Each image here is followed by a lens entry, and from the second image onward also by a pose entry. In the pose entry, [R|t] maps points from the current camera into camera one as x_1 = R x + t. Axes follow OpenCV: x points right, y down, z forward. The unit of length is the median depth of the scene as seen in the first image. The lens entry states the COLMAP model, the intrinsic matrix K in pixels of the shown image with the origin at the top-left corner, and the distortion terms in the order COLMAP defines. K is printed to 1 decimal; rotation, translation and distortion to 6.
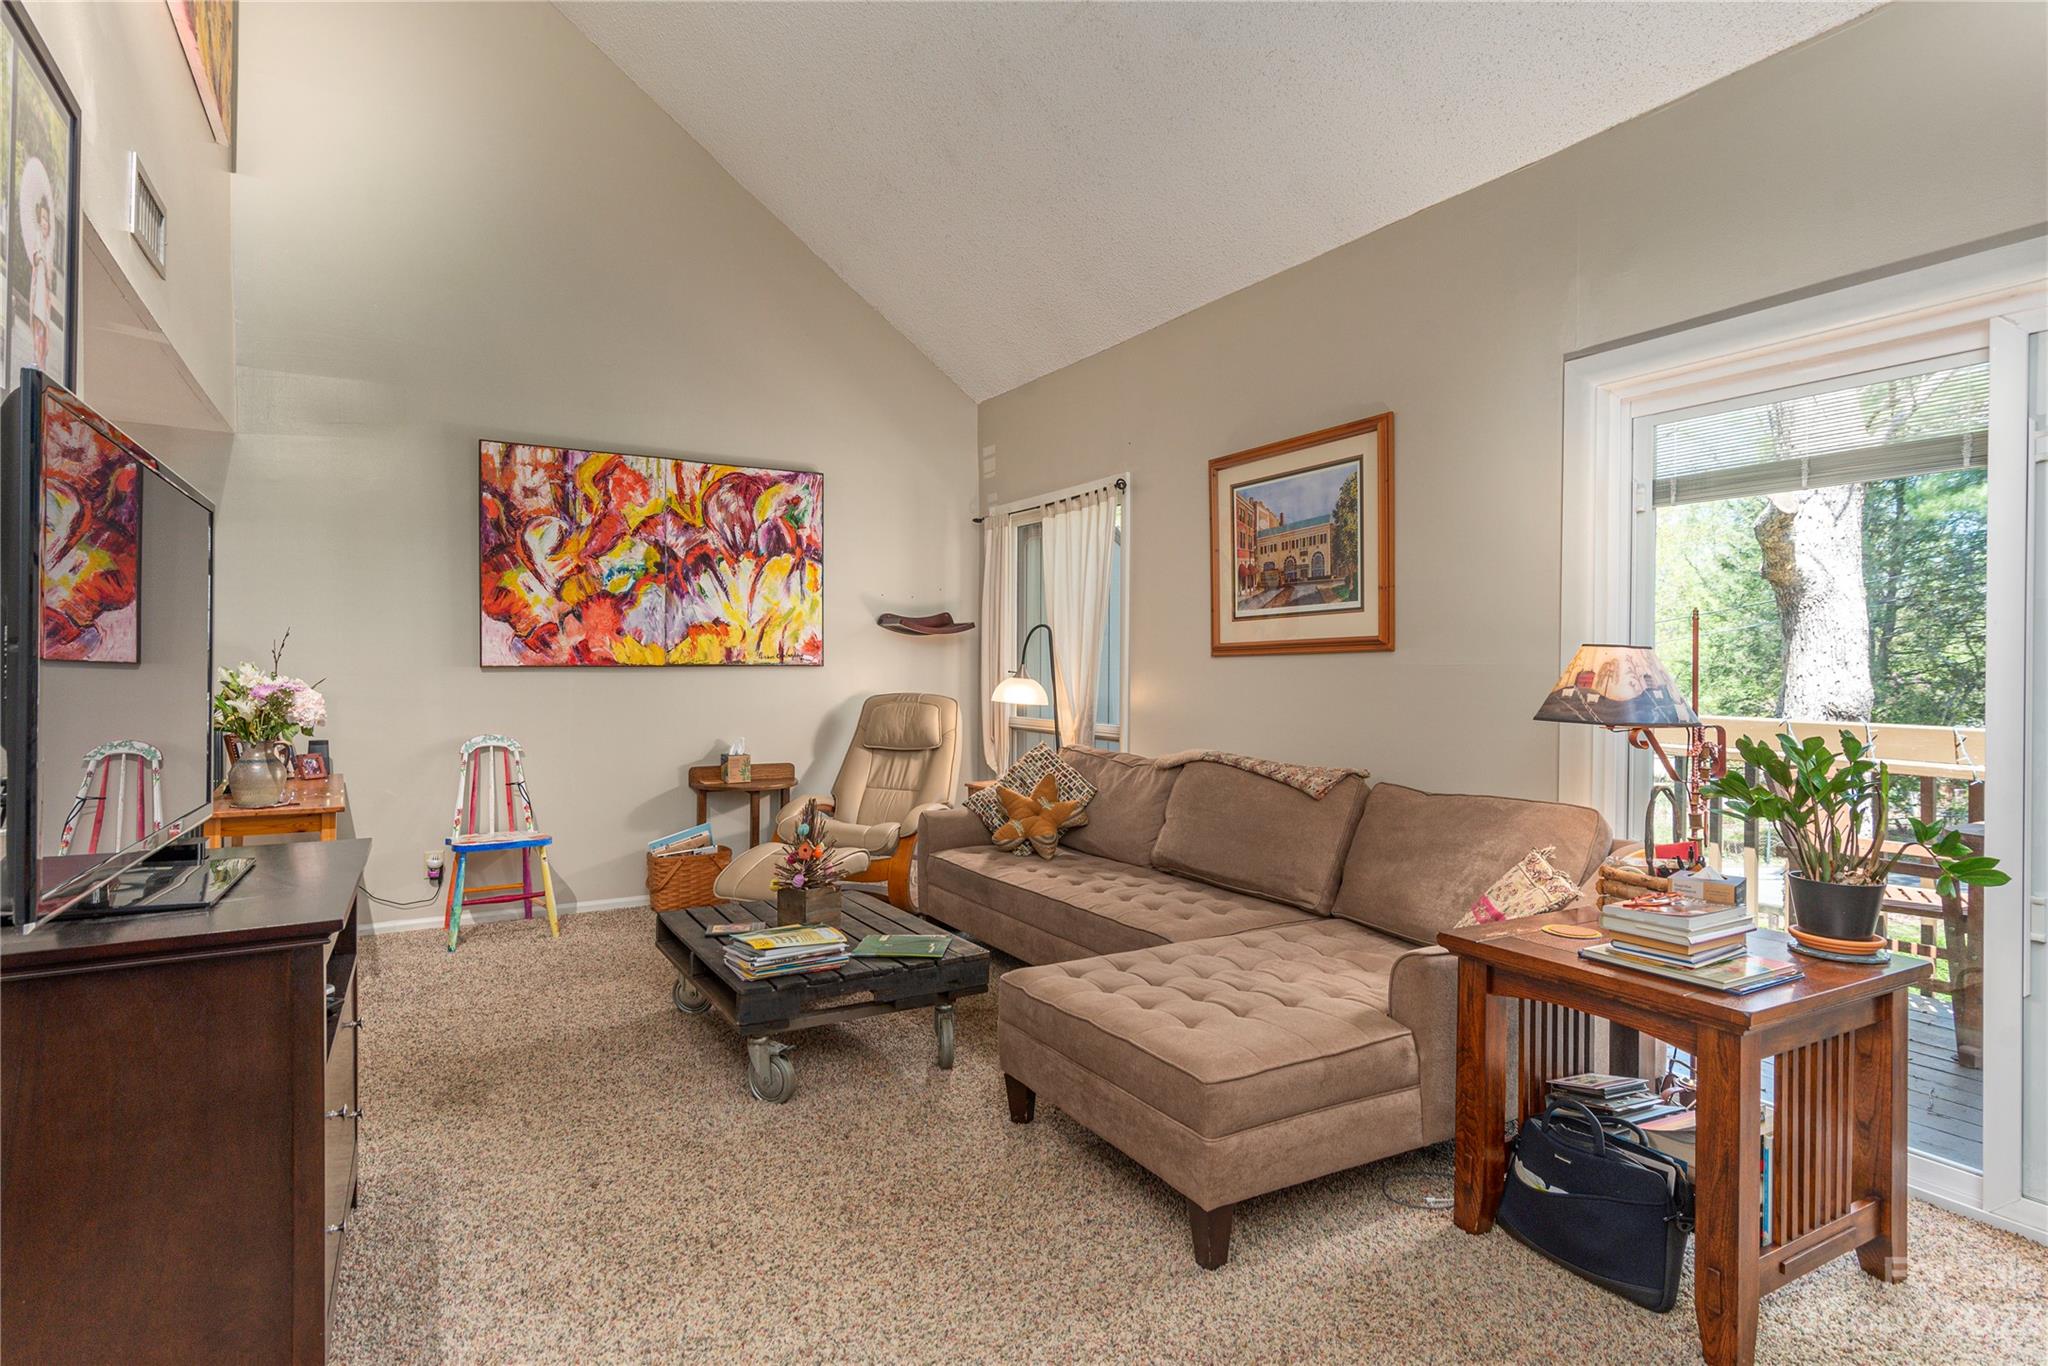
lens RADIAL K [[998.2, 0, 1026.0], [0, 998.2, 672.1], [0, 0, 1]] dist [0.006290, -0.002387]
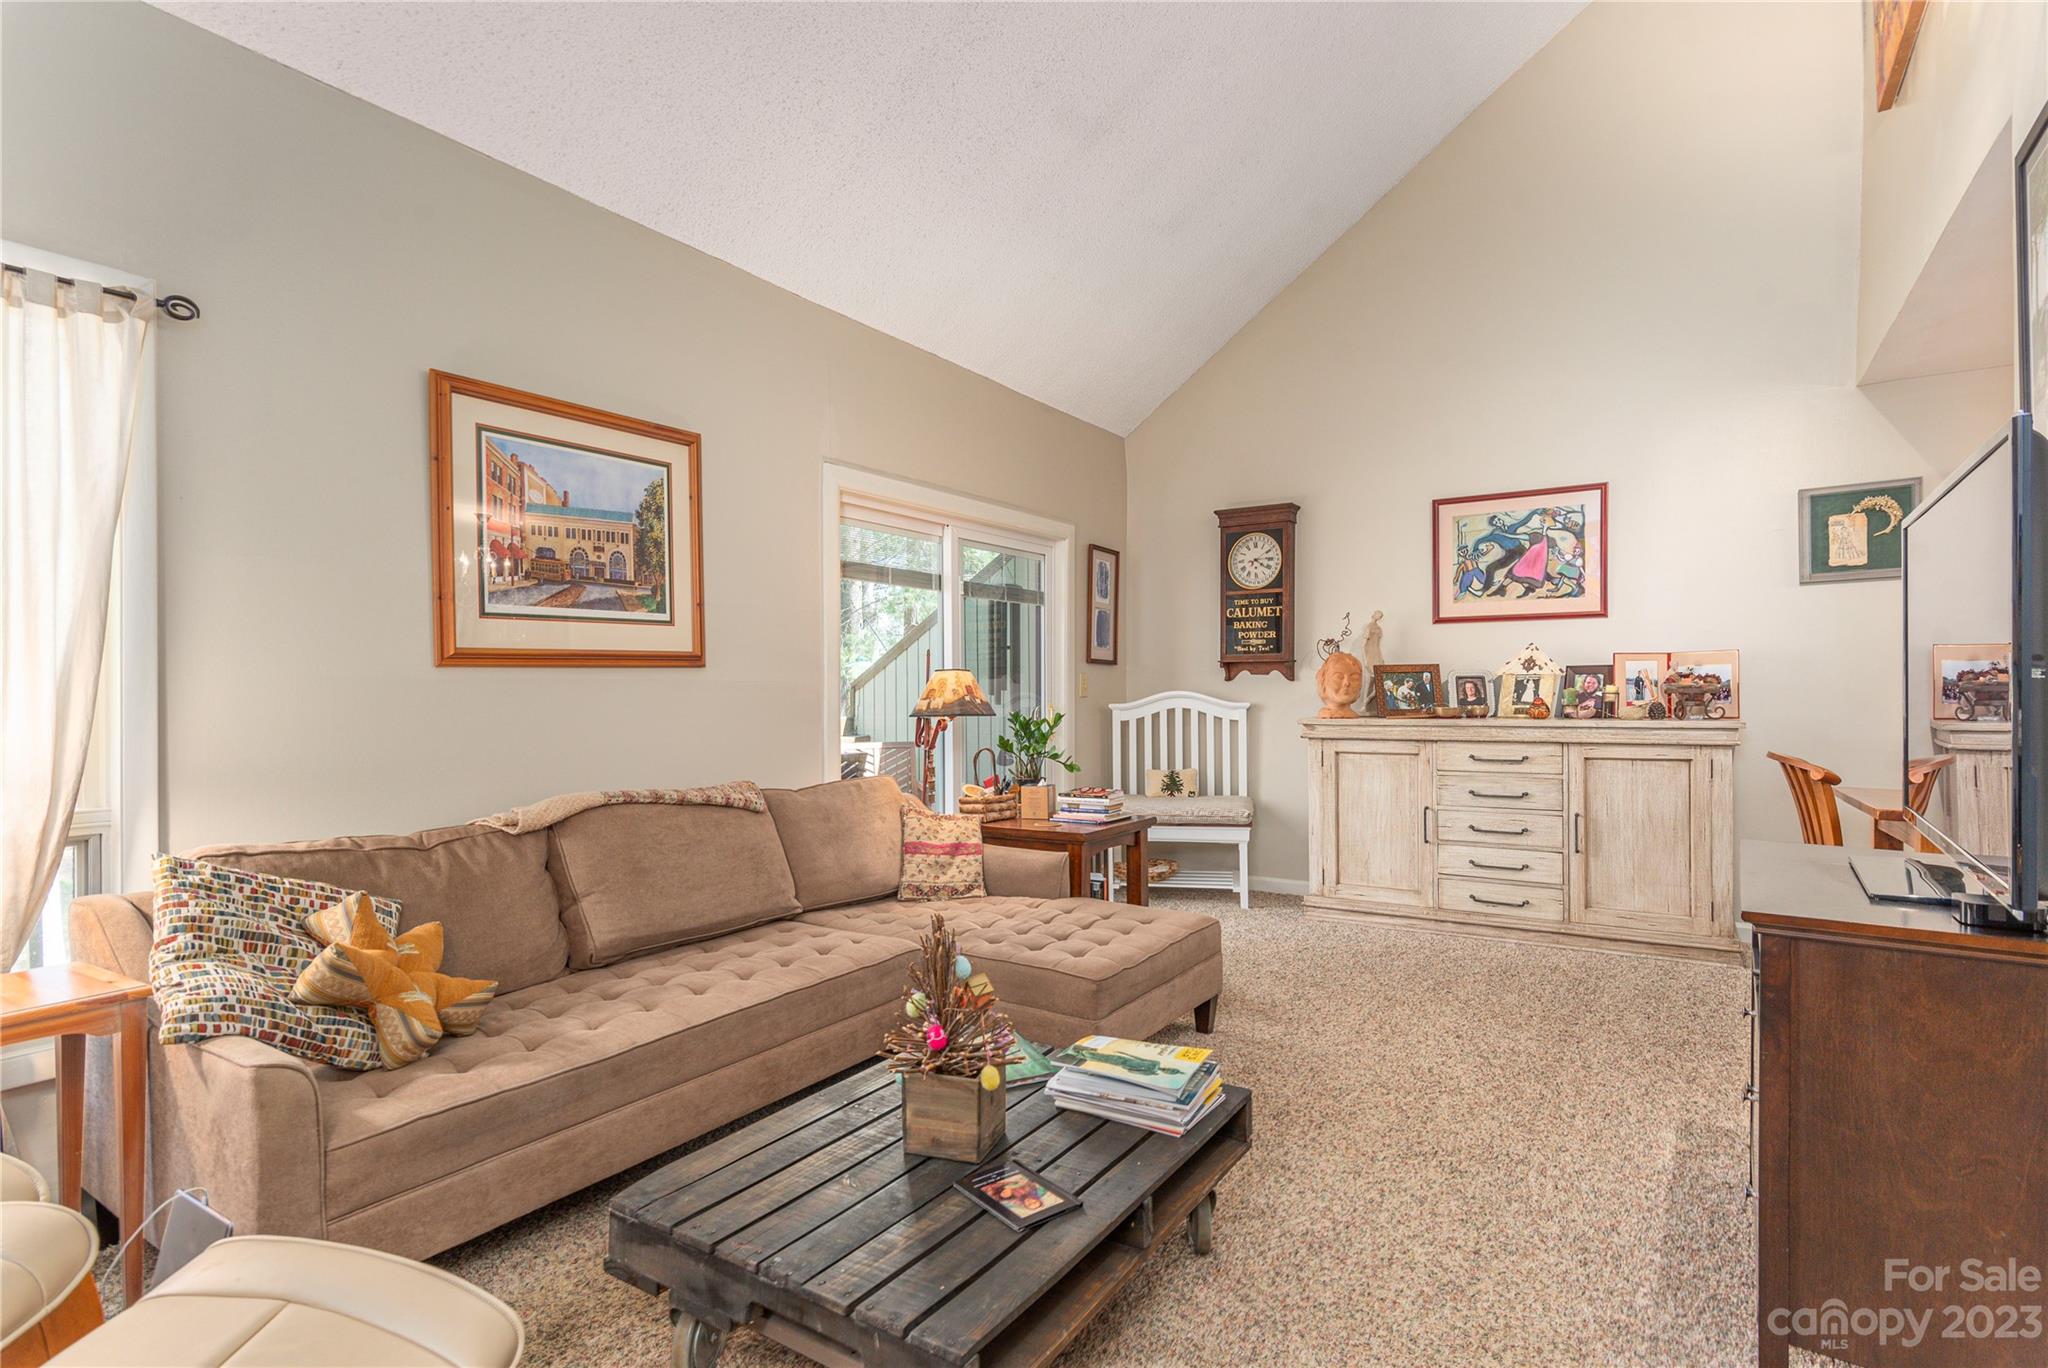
lens RADIAL K [[998.2, 0, 1026.4], [0, 998.2, 691.4], [0, 0, 1]] dist [0.006290, -0.002387]
pose [[-0.400434, -0.008186, 0.916289, -0.668527], [0.000716, 0.999957, 0.009247, -0.005129], [-0.916325, 0.004359, -0.400411, 1.037878]]
